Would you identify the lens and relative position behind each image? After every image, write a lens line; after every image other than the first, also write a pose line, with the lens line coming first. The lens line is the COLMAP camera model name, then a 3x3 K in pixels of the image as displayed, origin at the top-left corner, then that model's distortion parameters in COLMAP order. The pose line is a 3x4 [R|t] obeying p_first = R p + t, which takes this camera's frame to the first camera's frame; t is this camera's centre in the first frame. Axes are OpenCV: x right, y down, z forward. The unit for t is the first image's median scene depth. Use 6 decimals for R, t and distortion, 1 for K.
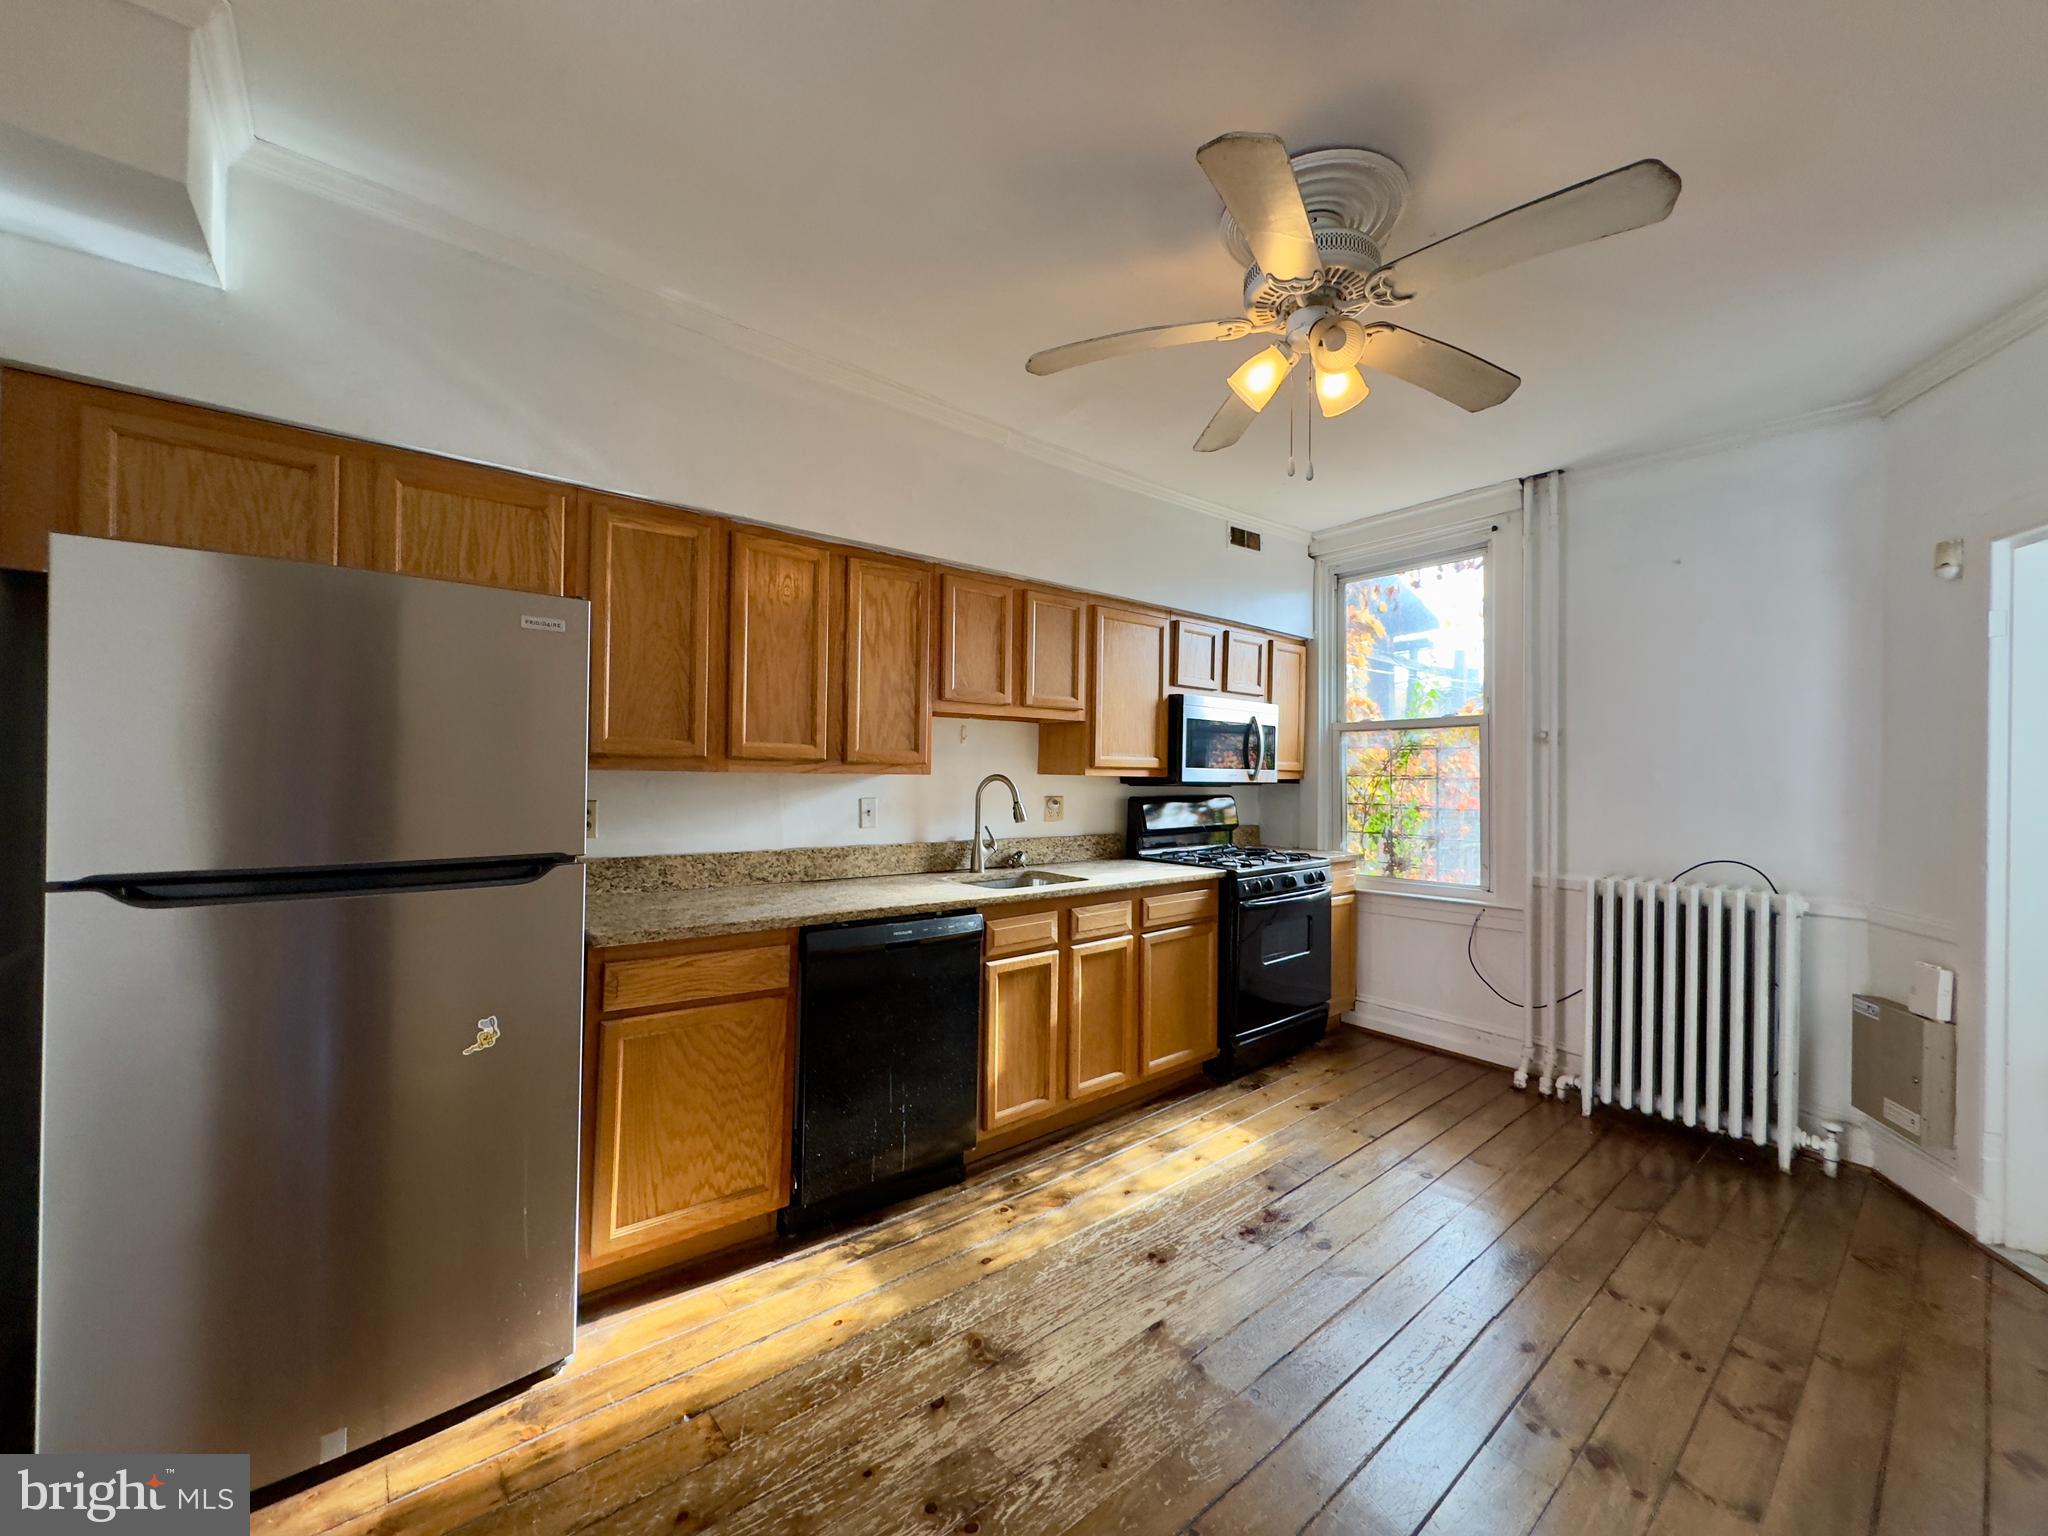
lens RADIAL K [[814.2, 0, 1025.6], [0, 814.2, 767.2], [0, 0, 1]] dist [-0.003643, 0.001122]
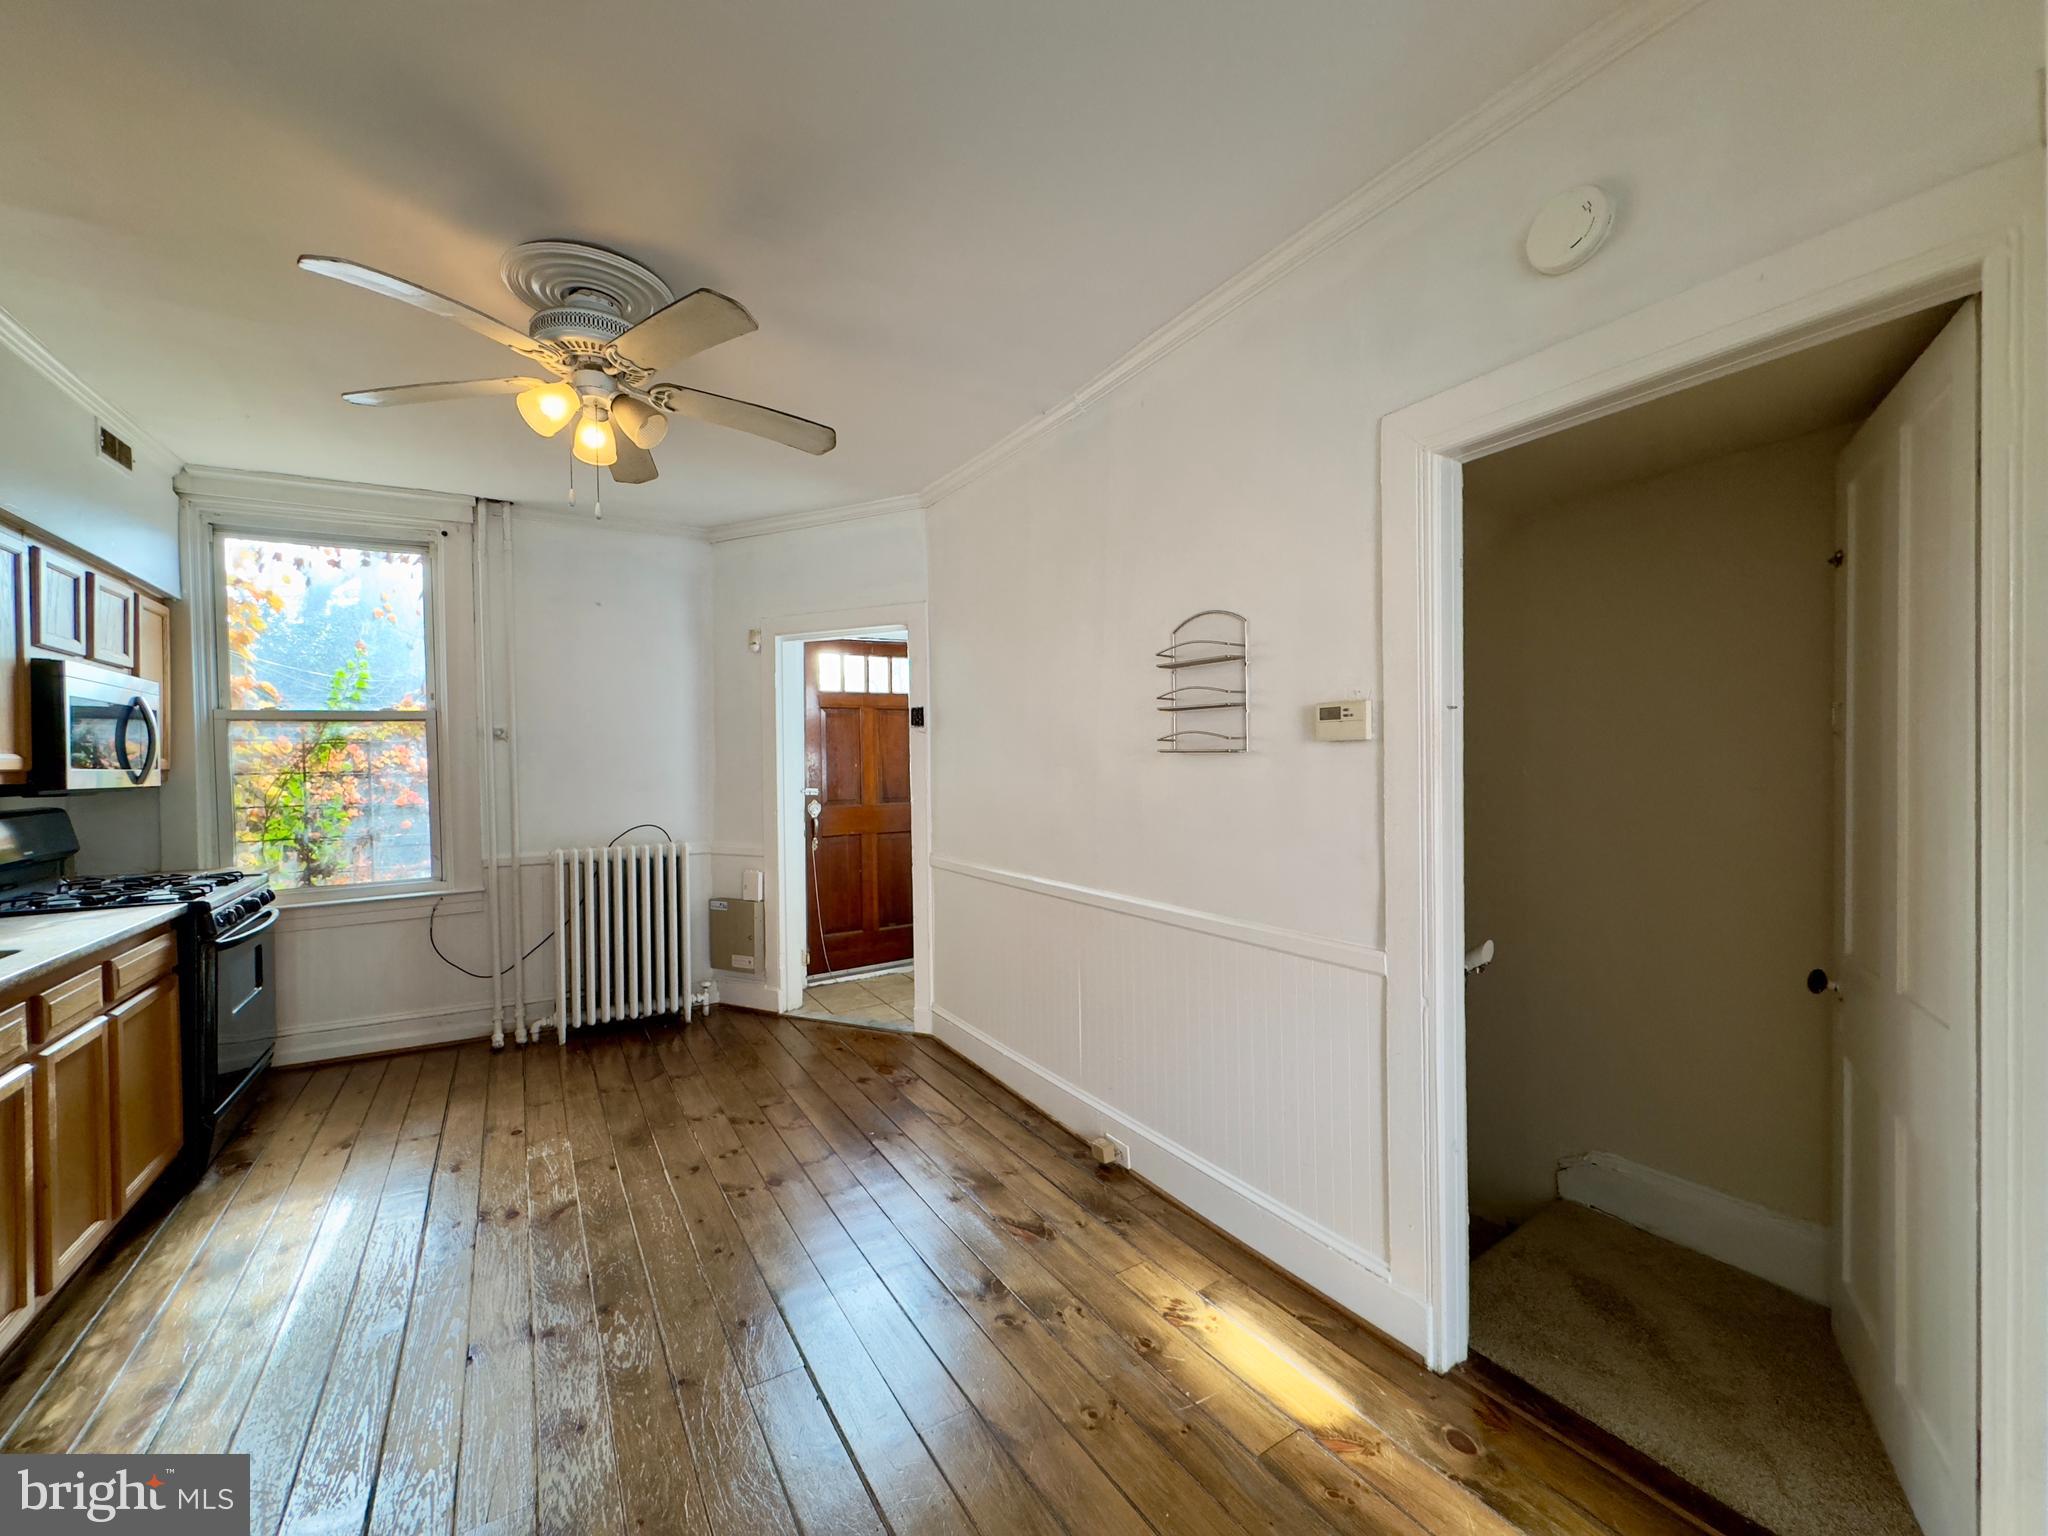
lens RADIAL K [[814.2, 0, 1025.9], [0, 814.2, 766.0], [0, 0, 1]] dist [-0.003643, 0.001122]
pose [[0.135659, -0.019891, 0.990556, -0.366313], [0.009217, 0.999781, 0.018814, -0.007253], [-0.990713, 0.006578, 0.135812, 0.118021]]
